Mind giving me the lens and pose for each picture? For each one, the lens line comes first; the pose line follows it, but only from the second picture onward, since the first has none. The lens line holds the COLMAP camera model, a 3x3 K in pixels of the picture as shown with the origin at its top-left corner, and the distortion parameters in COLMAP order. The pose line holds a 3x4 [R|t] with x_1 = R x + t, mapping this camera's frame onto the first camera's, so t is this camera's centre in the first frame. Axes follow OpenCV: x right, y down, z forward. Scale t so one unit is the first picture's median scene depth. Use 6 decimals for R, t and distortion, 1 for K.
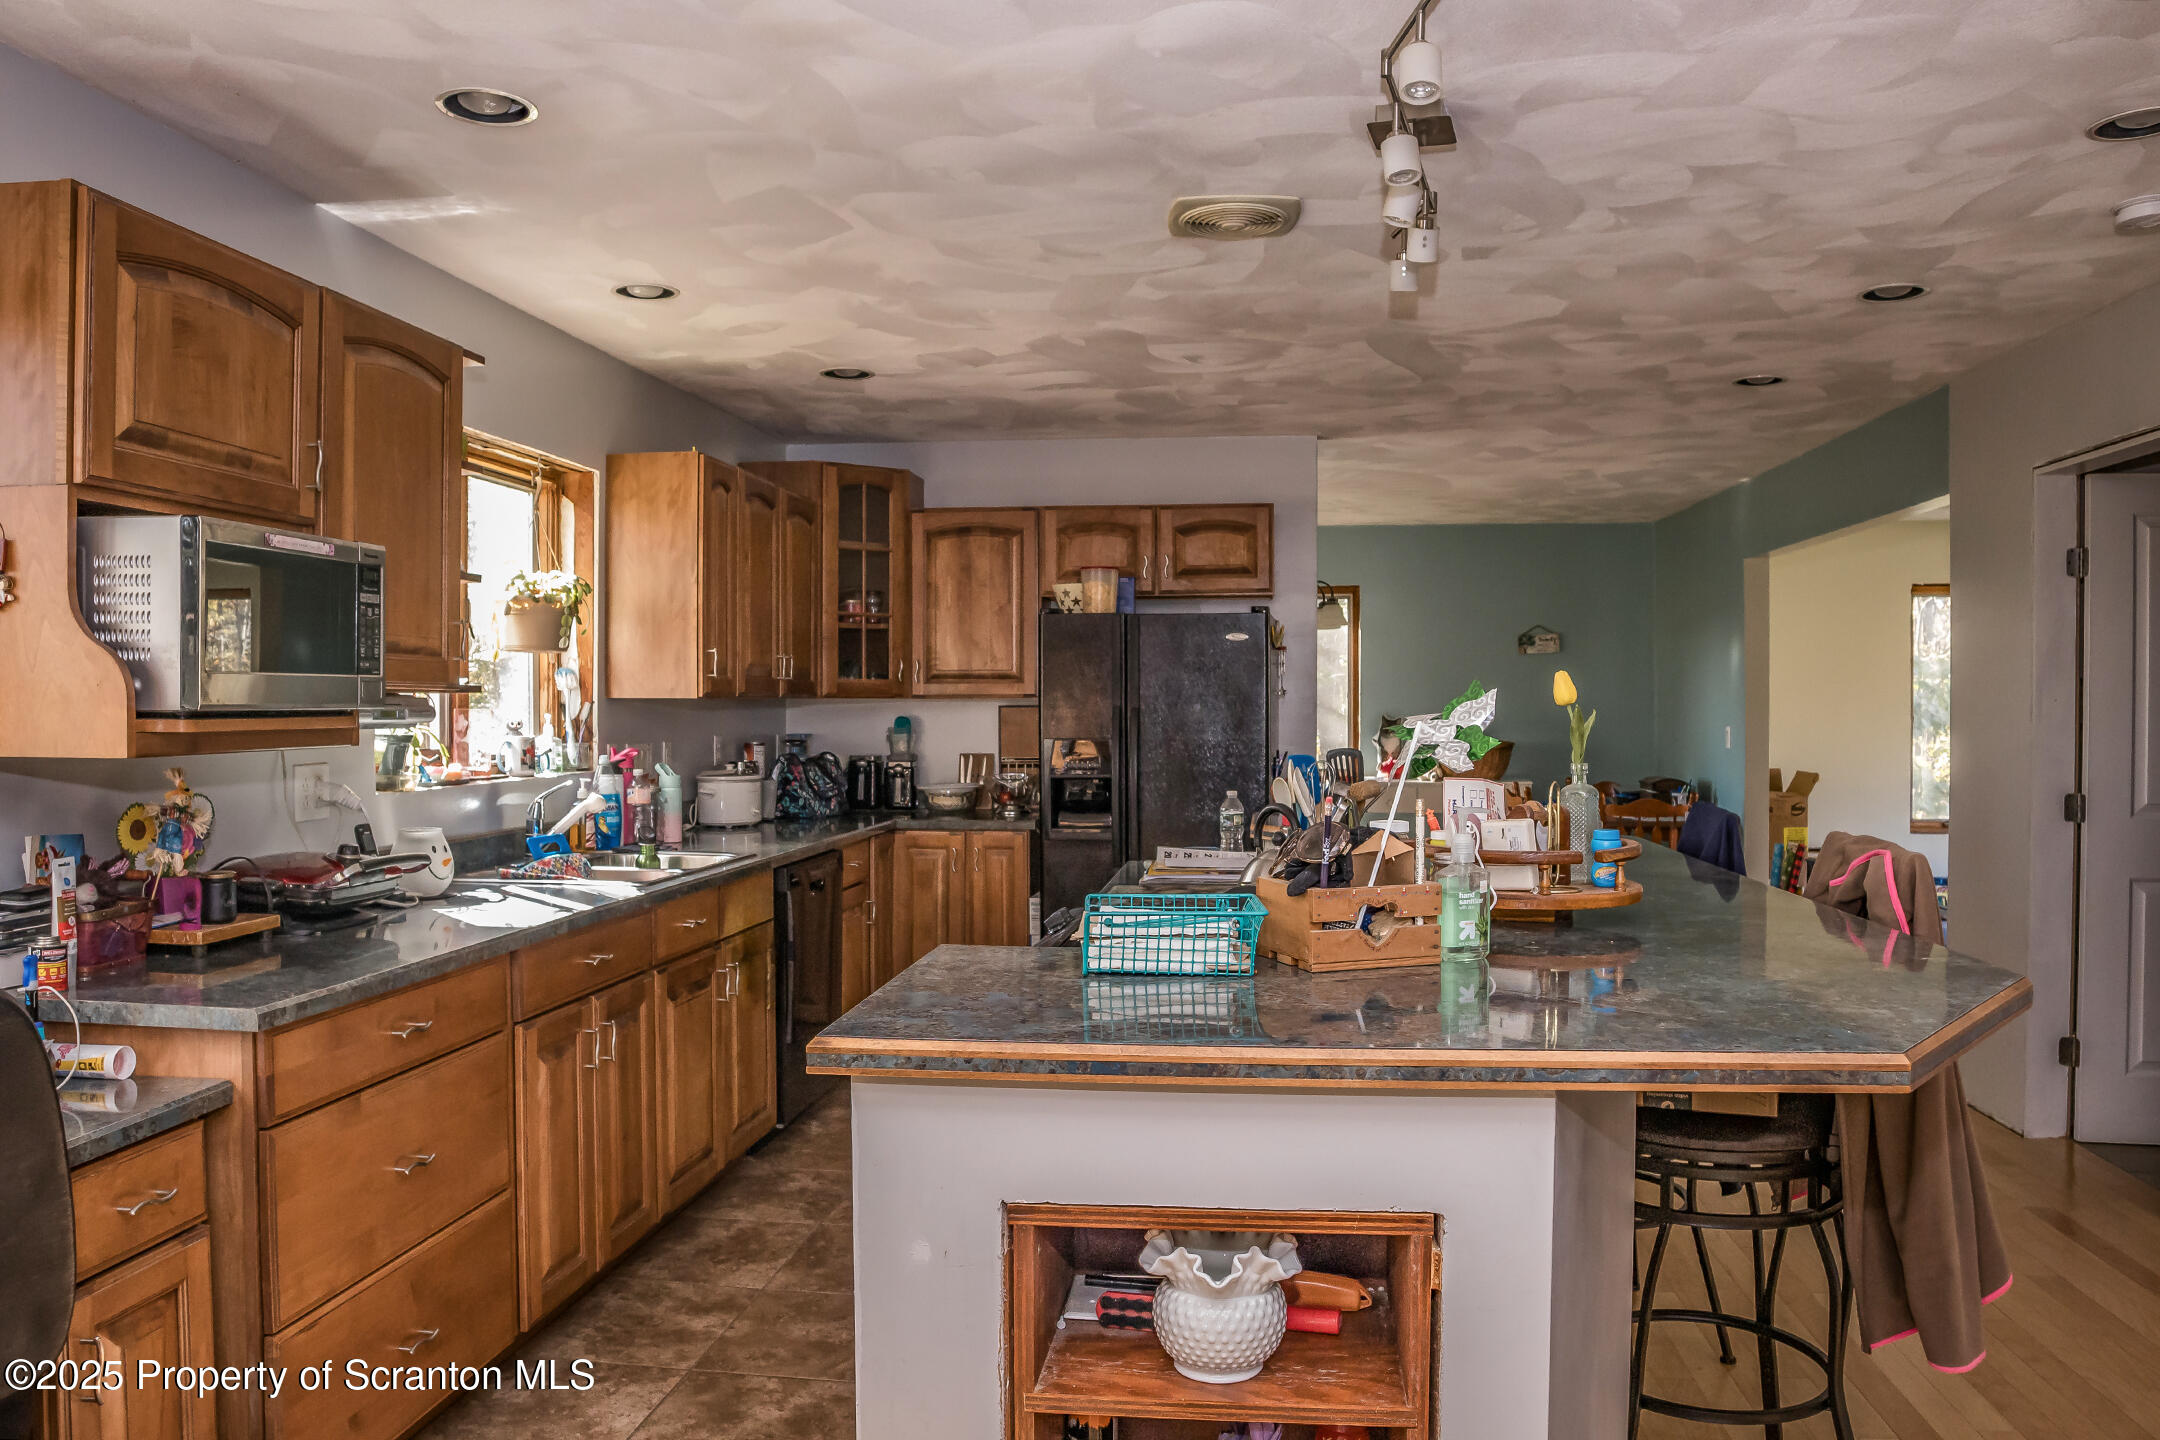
lens RADIAL K [[1610.6, 0, 1084.8], [0, 1610.6, 719.0], [0, 0, 1]] dist [-0.002081, 0.000056]
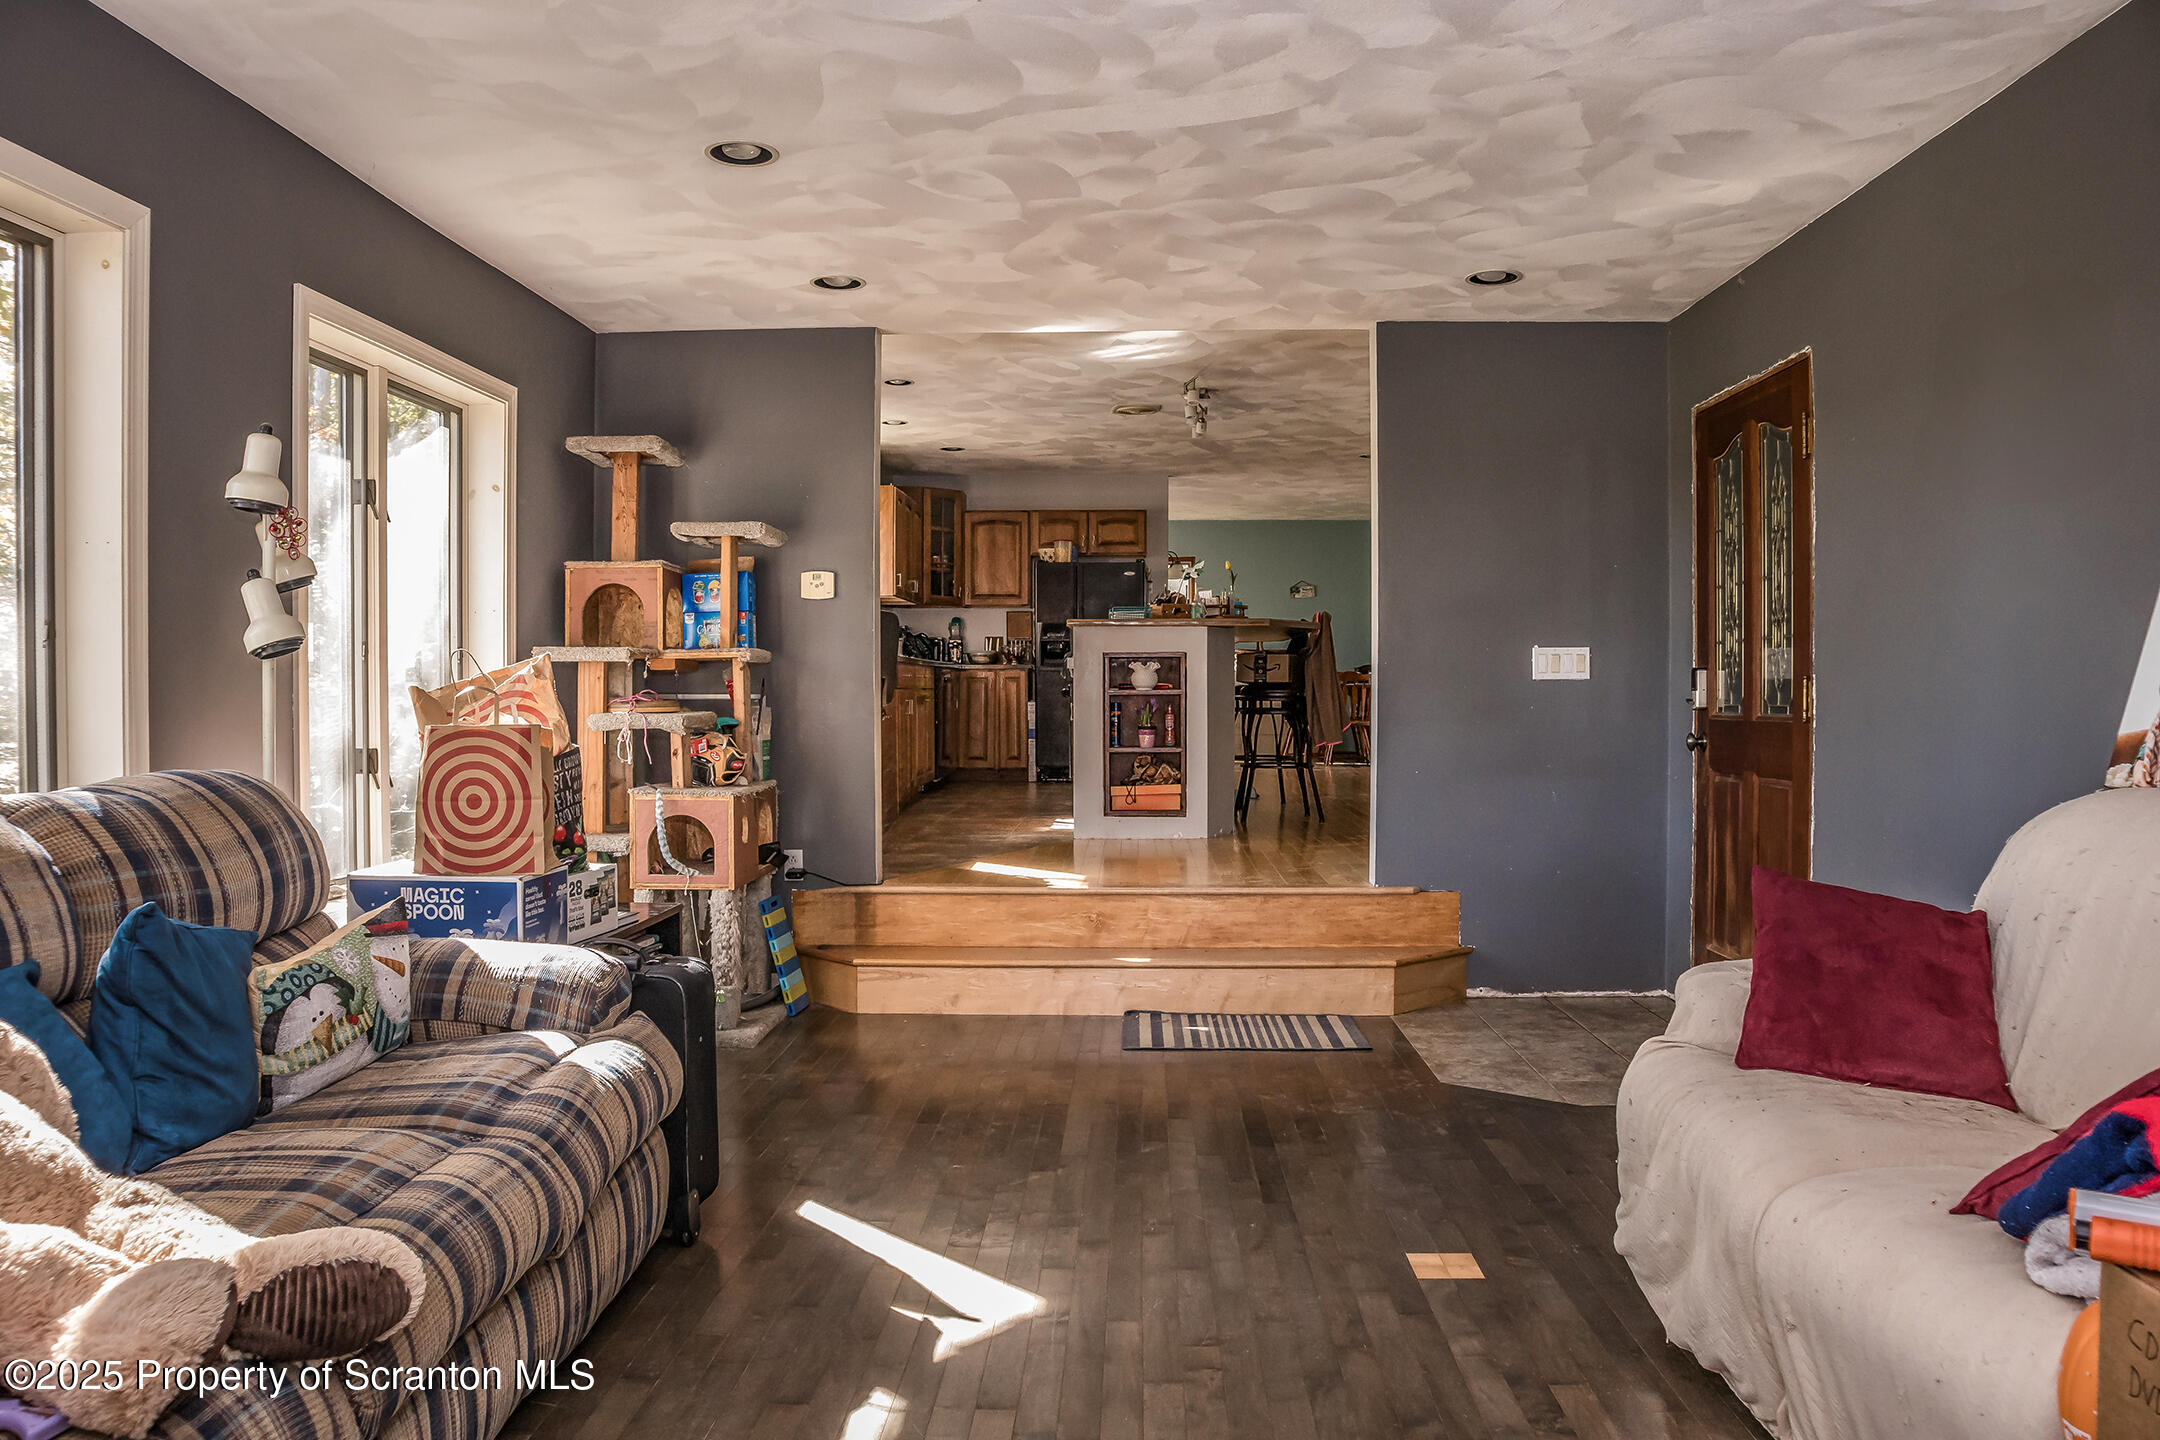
lens RADIAL K [[1538.0, 0, 1078.3], [0, 1538.0, 714.5], [0, 0, 1]] dist [-0.047136, -0.001415]
pose [[0.996781, -0.002772, 0.080119, -0.123023], [0.002018, 0.999953, 0.009489, 0.104769], [-0.080142, -0.009297, 0.996740, -0.917108]]
